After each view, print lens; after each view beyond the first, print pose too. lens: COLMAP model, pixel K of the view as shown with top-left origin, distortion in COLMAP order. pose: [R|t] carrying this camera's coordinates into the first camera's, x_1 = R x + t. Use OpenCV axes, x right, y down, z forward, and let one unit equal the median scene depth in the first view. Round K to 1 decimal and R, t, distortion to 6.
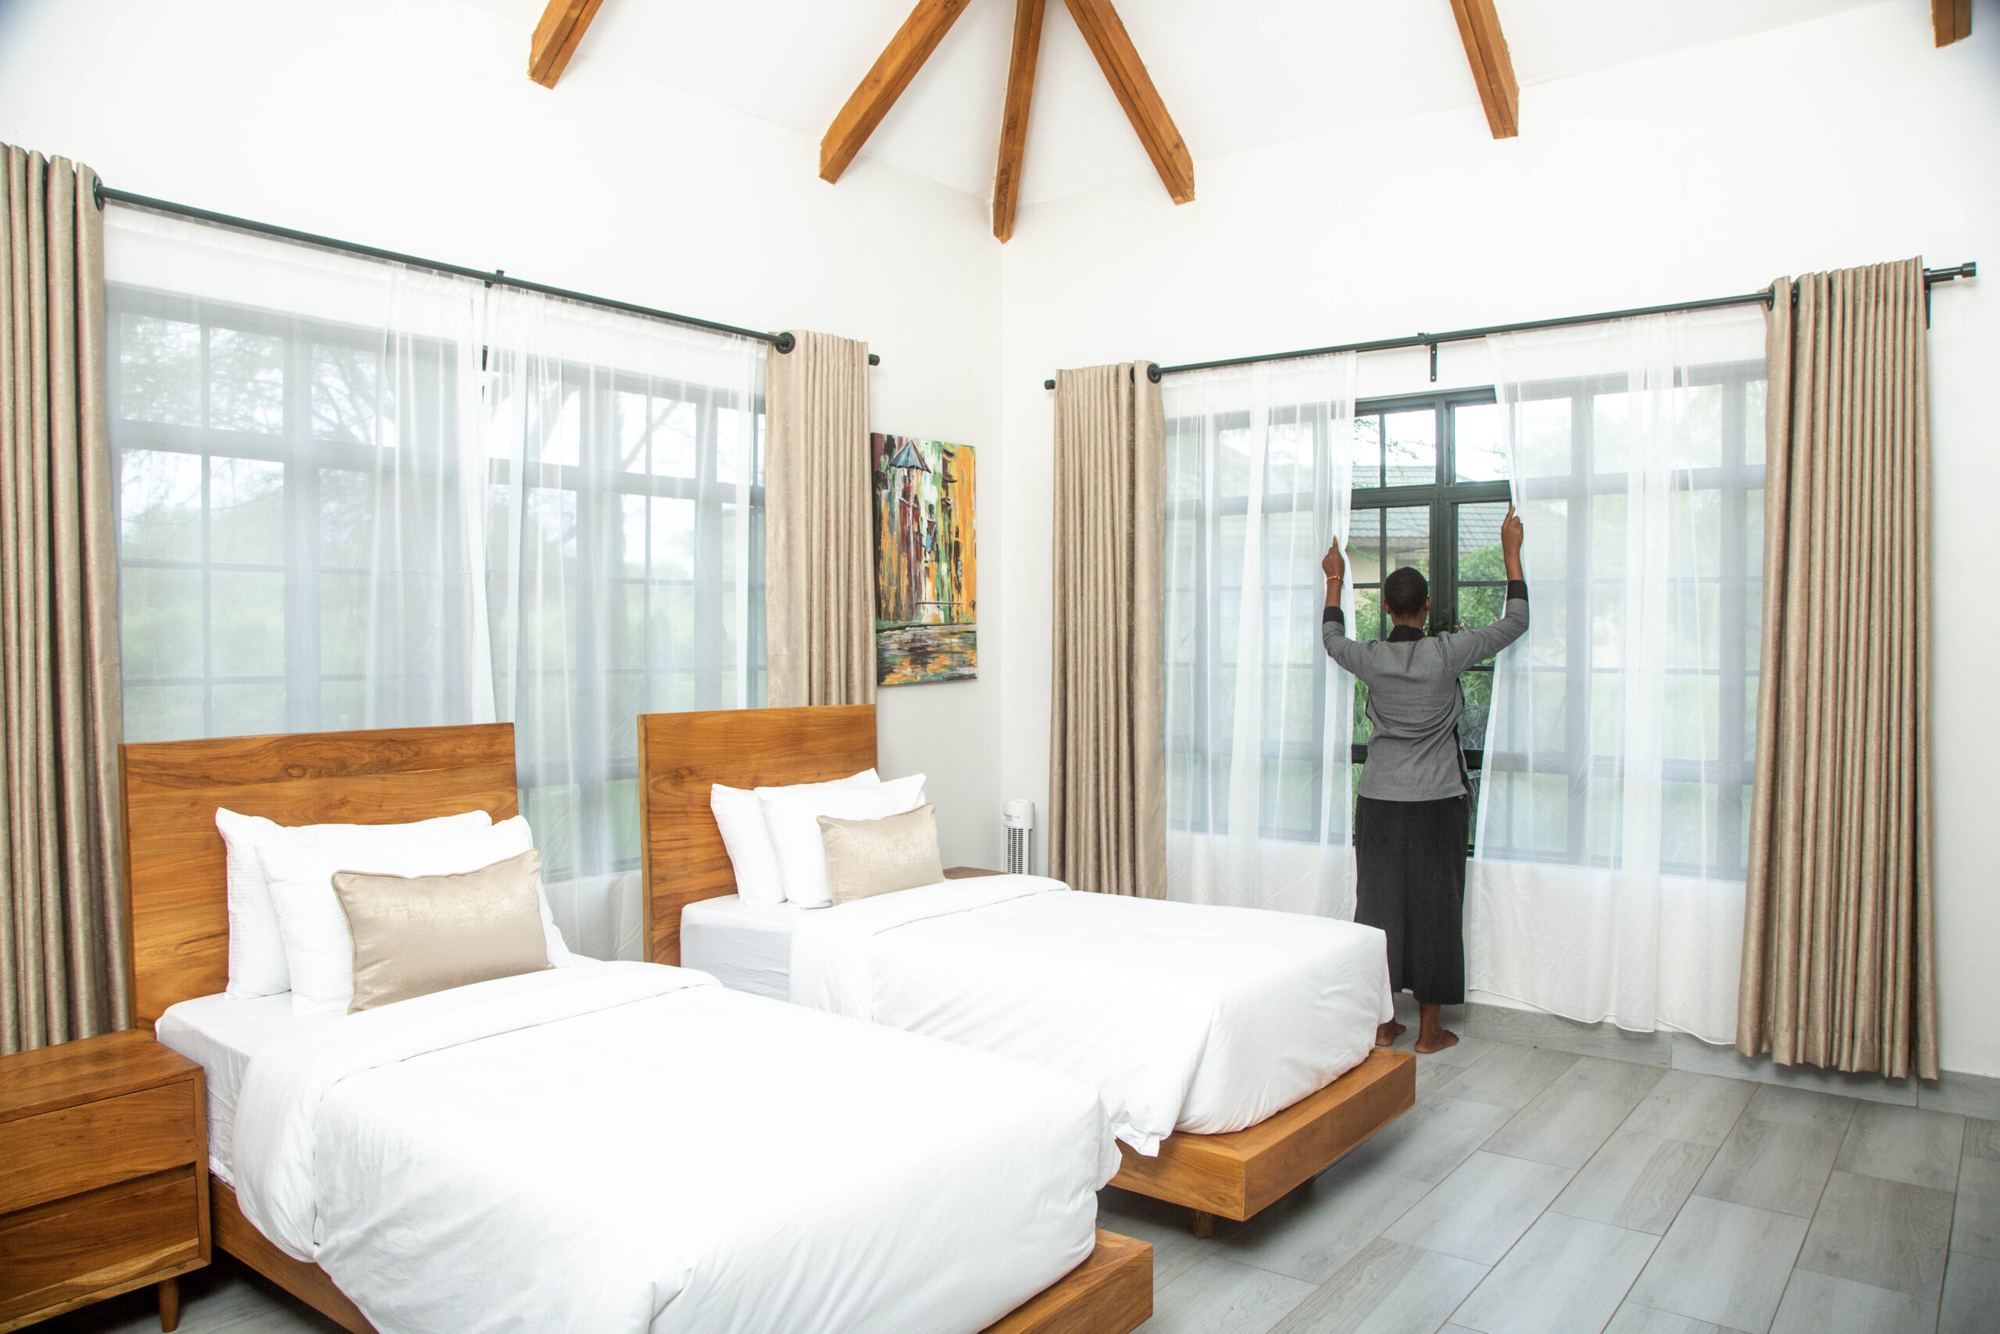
lens RADIAL K [[1355.1, 0, 1000.0], [0, 1355.1, 667.0], [0, 0, 1]] dist [-0.052623, 0.000251]
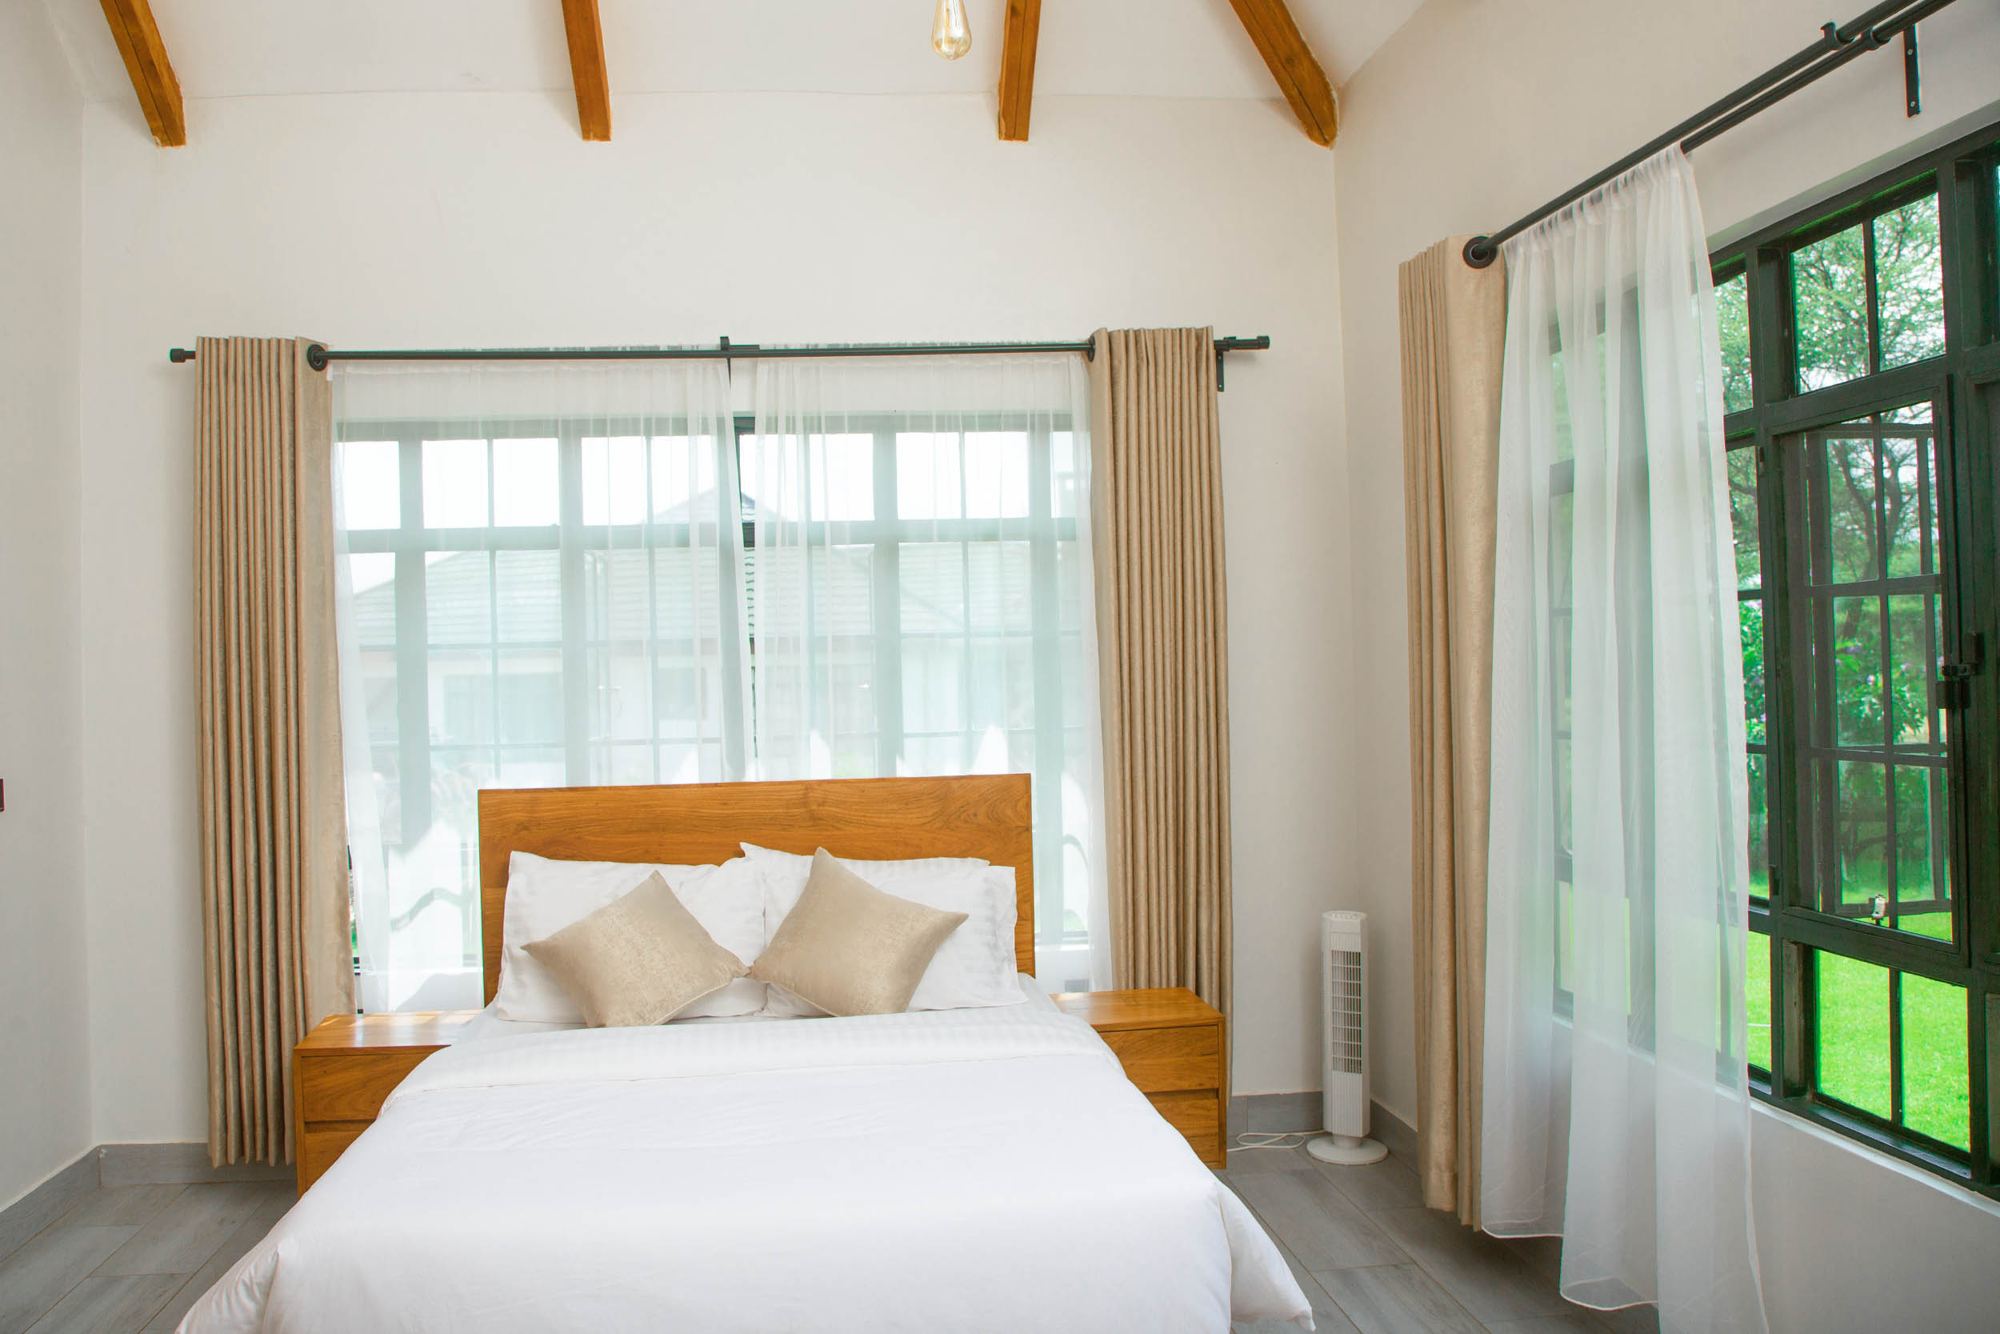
lens RADIAL K [[1562.2, 0, 992.3], [0, 1562.2, 656.1], [0, 0, 1]] dist [-0.095388, 0.074522]
pose [[0.697123, -0.015063, 0.716793, -0.291574], [0.058020, 0.997685, -0.035462, -0.010250], [-0.714600, 0.066310, 0.696383, 0.236594]]
